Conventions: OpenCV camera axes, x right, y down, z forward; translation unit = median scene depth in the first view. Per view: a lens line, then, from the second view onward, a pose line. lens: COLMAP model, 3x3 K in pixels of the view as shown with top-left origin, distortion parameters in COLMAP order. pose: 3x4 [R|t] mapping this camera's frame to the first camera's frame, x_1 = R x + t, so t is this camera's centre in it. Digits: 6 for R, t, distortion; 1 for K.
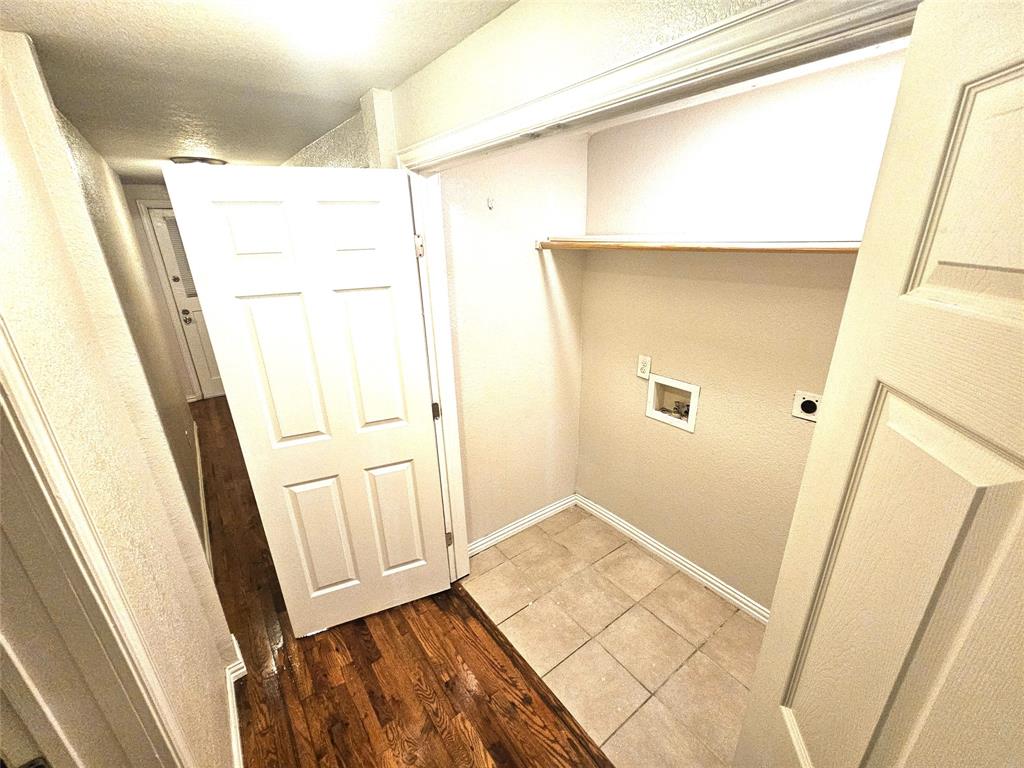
lens RADIAL K [[422.5, 0, 513.2], [0, 422.5, 384.9], [0, 0, 1]] dist [0.001128, -0.000940]
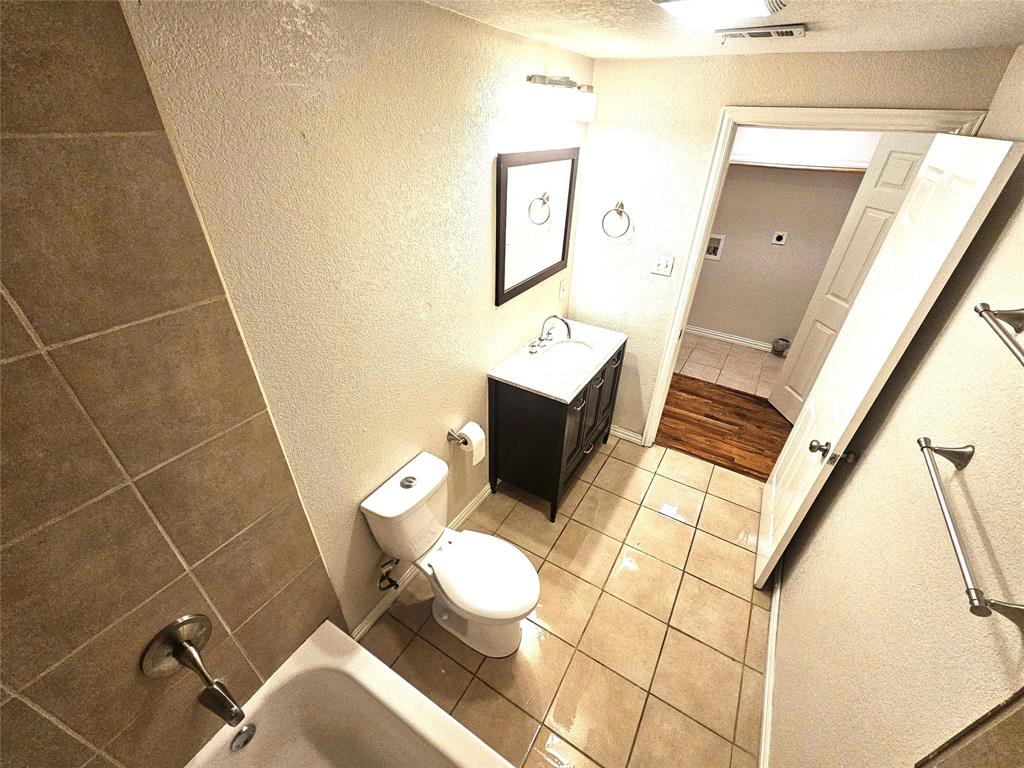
lens RADIAL K [[422.5, 0, 513.4], [0, 422.5, 387.6], [0, 0, 1]] dist [0.001128, -0.000940]
pose [[0.930534, -0.160738, 0.329044, -1.504002], [0.083342, 0.967897, 0.237127, 0.164994], [-0.356596, -0.193232, 0.914057, -0.747130]]
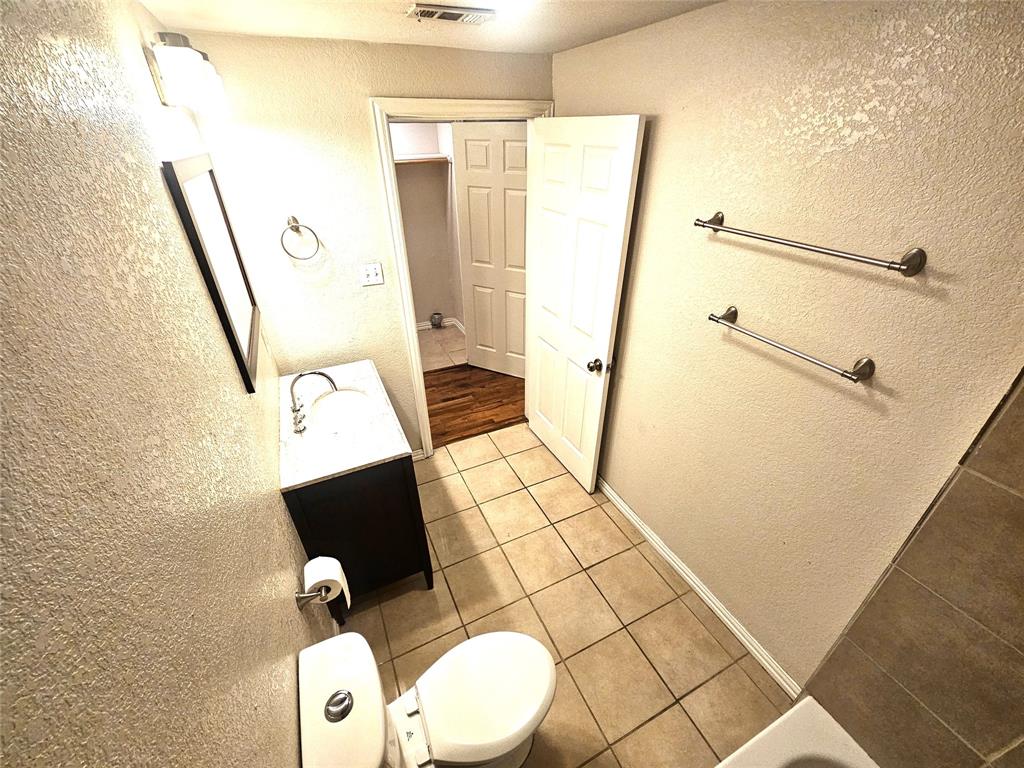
lens RADIAL K [[422.5, 0, 514.3], [0, 422.5, 389.1], [0, 0, 1]] dist [0.001128, -0.000940]
pose [[0.202140, -0.492101, 0.846744, -1.673187], [0.335656, 0.847039, 0.412142, 0.059586], [-0.920041, 0.200904, 0.336397, -0.319081]]
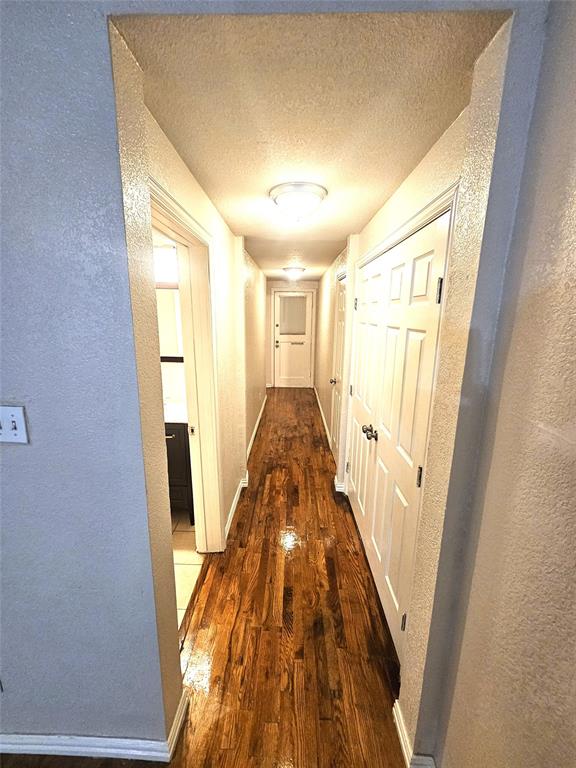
lens RADIAL K [[316.9, 0, 286.0], [0, 316.9, 384.1], [0, 0, 1]] dist [0.001128, -0.000940]
pose [[0.782277, 0.168014, -0.599845, 0.454883], [-0.243385, 0.968836, -0.046039, 0.190396], [0.573417, 0.182009, 0.798790, -0.327776]]
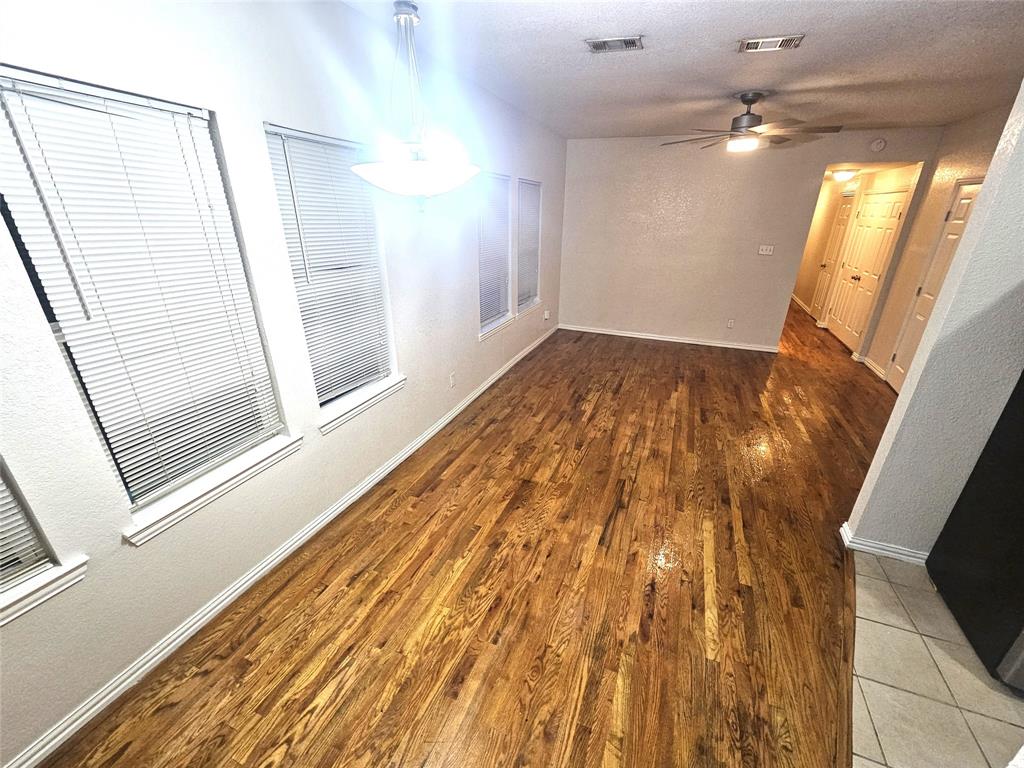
lens RADIAL K [[422.5, 0, 511.3], [0, 422.5, 387.9], [0, 0, 1]] dist [0.001128, -0.000940]
pose [[0.514177, 0.354346, -0.781064, 1.561146], [-0.310055, 0.925872, 0.215931, 1.165418], [0.799680, 0.131146, 0.585929, -3.257616]]
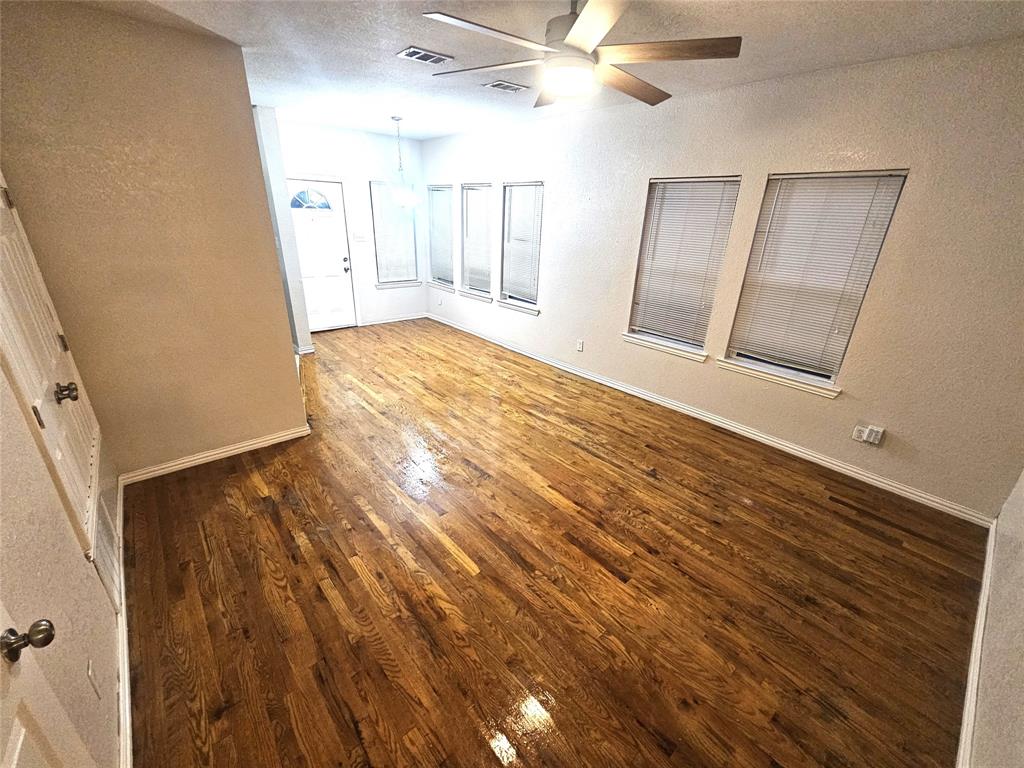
lens RADIAL K [[422.5, 0, 515.5], [0, 422.5, 385.6], [0, 0, 1]] dist [0.001128, -0.000940]
pose [[-0.997579, 0.013986, -0.068124, 0.372750], [-0.035175, 0.743555, 0.667749, 0.063647], [0.059993, 0.668528, -0.741263, -0.115925]]
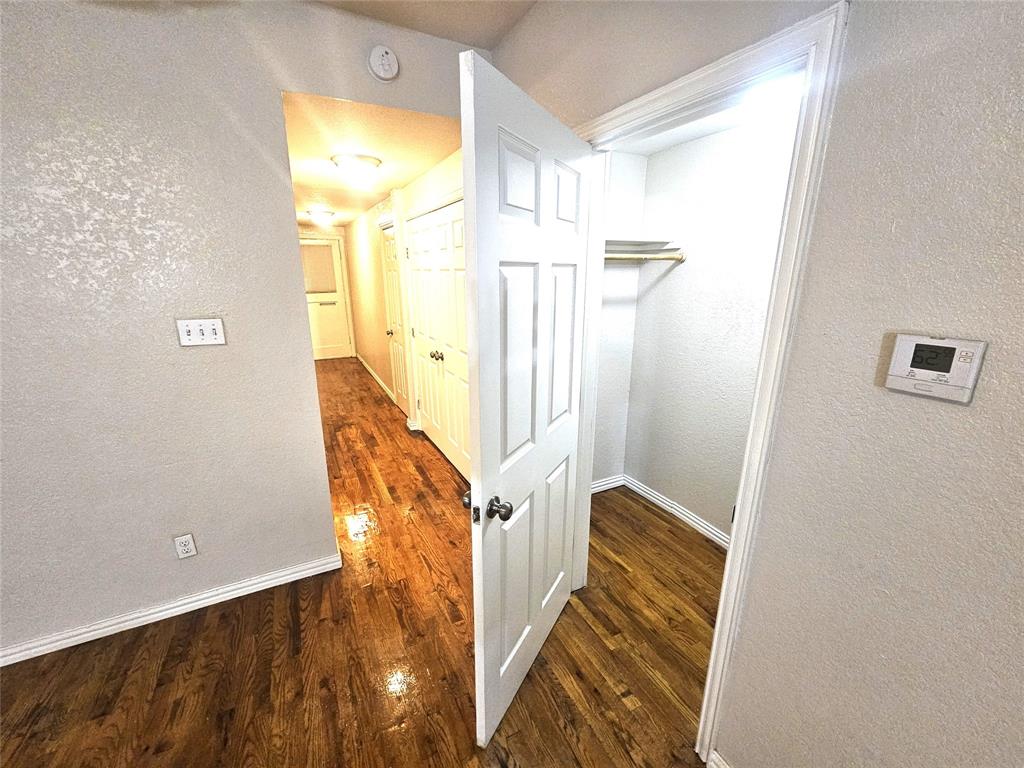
lens RADIAL K [[422.5, 0, 515.4], [0, 422.5, 391.9], [0, 0, 1]] dist [0.001128, -0.000940]
pose [[0.986461, 0.066477, -0.149916, 0.688304], [-0.076972, 0.994891, -0.065324, 0.493458], [0.144808, 0.075979, 0.986538, -1.044309]]
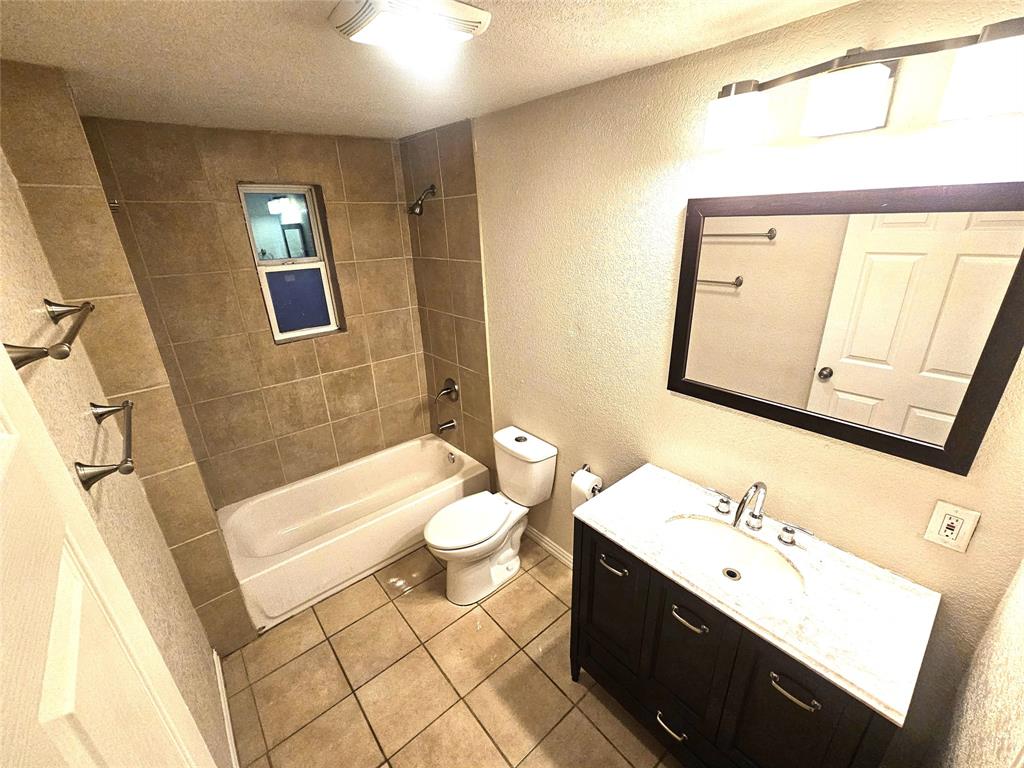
lens RADIAL K [[422.5, 0, 515.1], [0, 422.5, 387.6], [0, 0, 1]] dist [0.001128, -0.000940]
pose [[0.054148, 0.386075, -0.920877, -0.327950], [-0.307758, 0.883787, 0.352429, 0.002756], [0.949923, 0.264324, 0.166673, -0.085899]]
